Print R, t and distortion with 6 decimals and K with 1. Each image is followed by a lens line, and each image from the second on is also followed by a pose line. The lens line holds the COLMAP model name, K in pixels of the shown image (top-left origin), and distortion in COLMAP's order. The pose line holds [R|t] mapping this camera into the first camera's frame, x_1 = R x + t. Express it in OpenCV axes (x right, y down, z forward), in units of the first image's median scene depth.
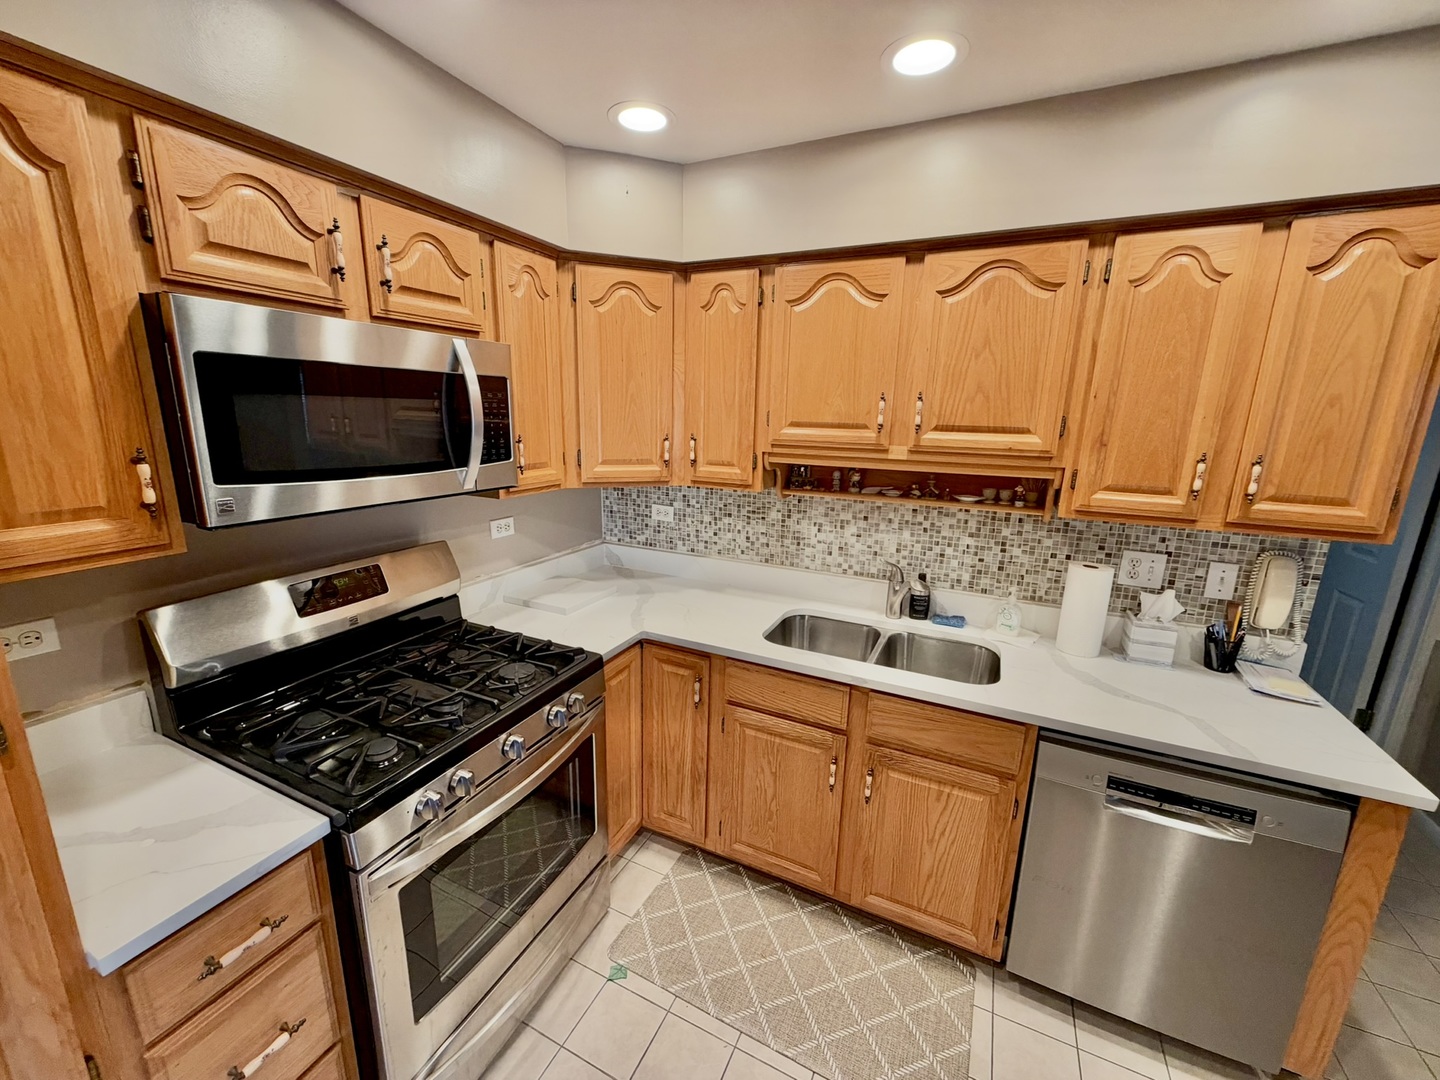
lens RADIAL K [[573.2, 0, 714.7], [0, 573.2, 539.7], [0, 0, 1]] dist [0.001483, -0.000154]
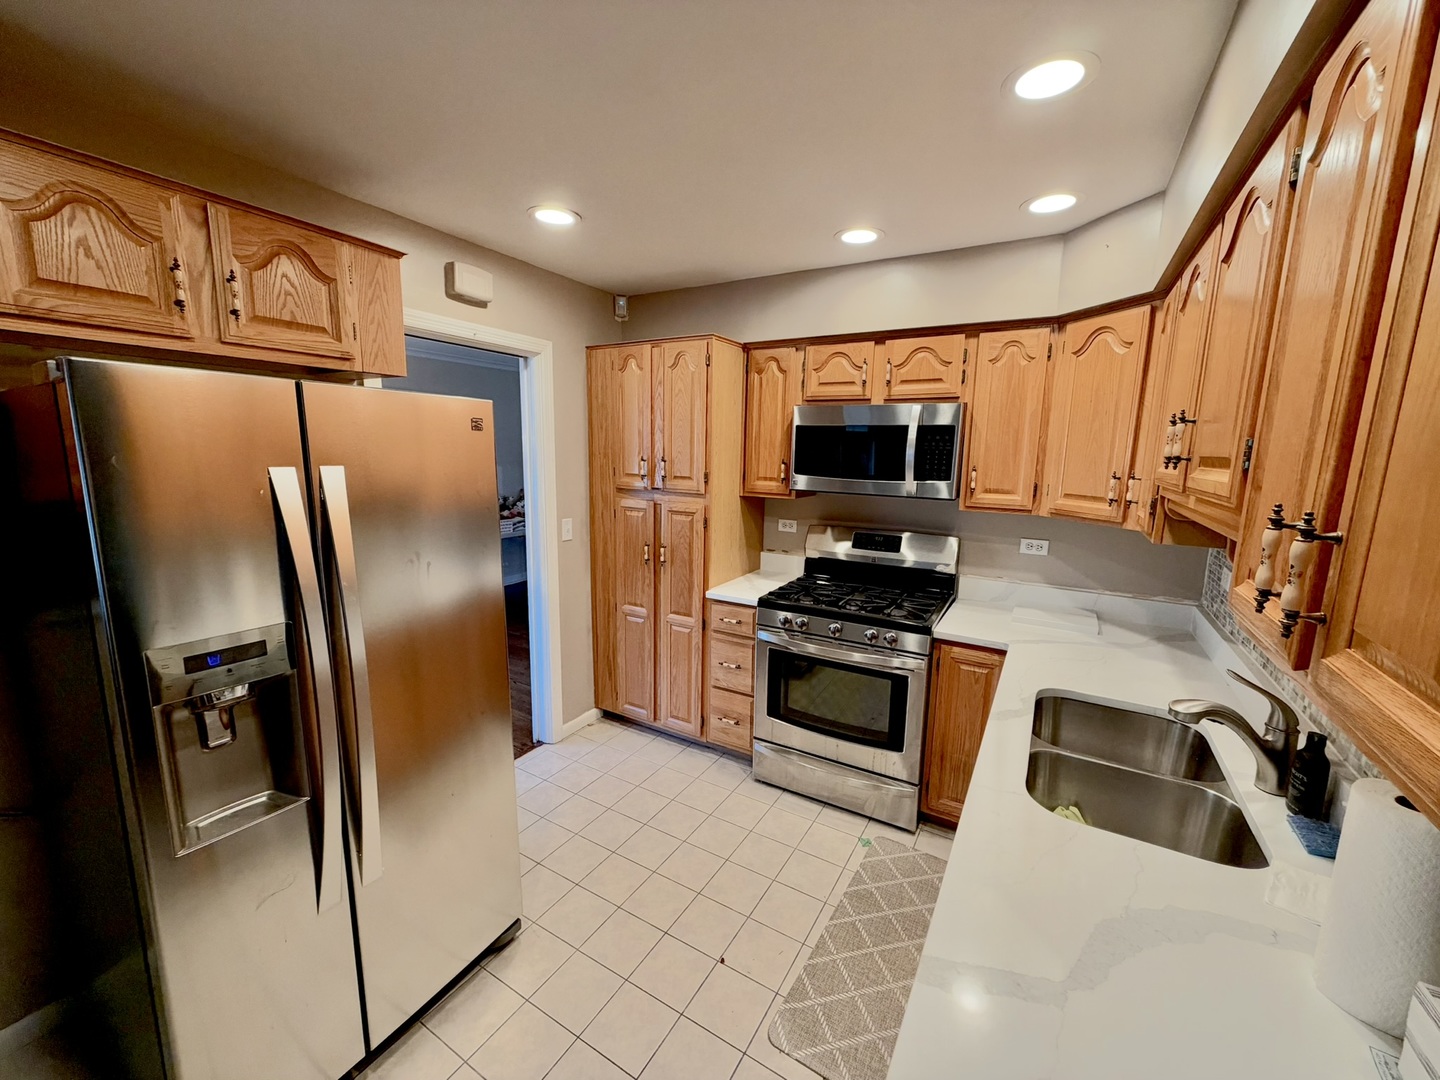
lens RADIAL K [[573.2, 0, 712.0], [0, 573.2, 539.7], [0, 0, 1]] dist [0.001483, -0.000154]
pose [[-0.093516, 0.137085, -0.986135, 1.095599], [-0.241687, 0.957723, 0.156055, -0.074499], [0.965838, 0.252930, -0.056431, 0.510418]]
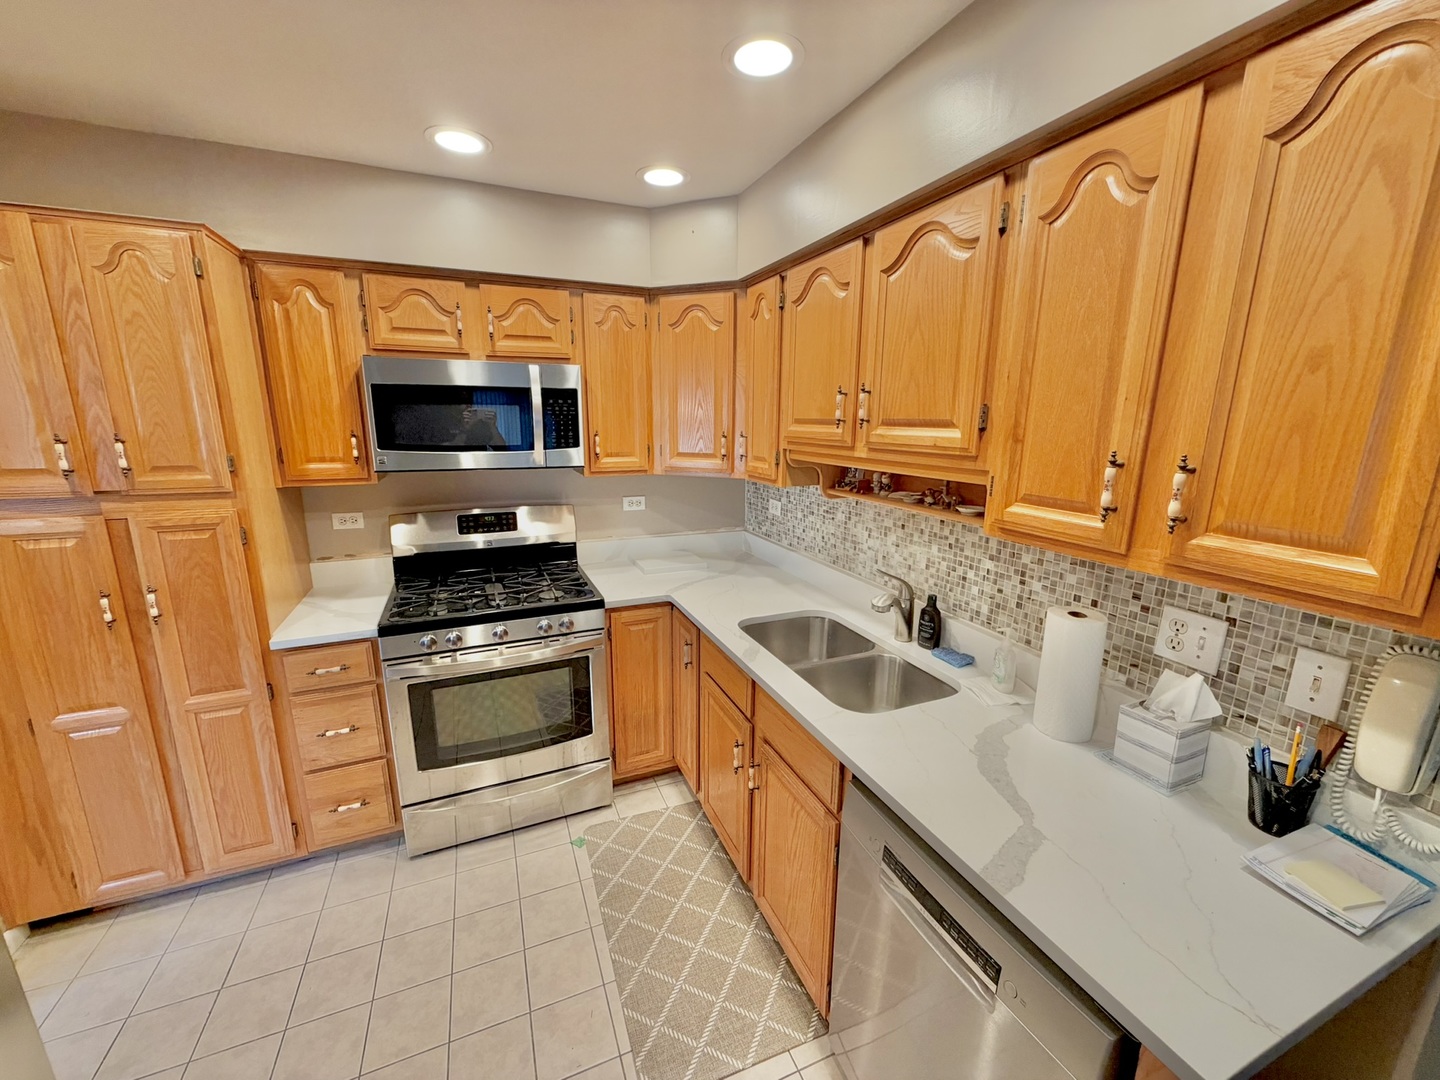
lens RADIAL K [[573.2, 0, 714.9], [0, 573.2, 540.3], [0, 0, 1]] dist [0.001483, -0.000154]
pose [[0.747532, 0.124772, -0.652402, 0.790310], [-0.137555, 0.989986, 0.031722, -0.005321], [0.649826, 0.066028, 0.757209, 0.164362]]
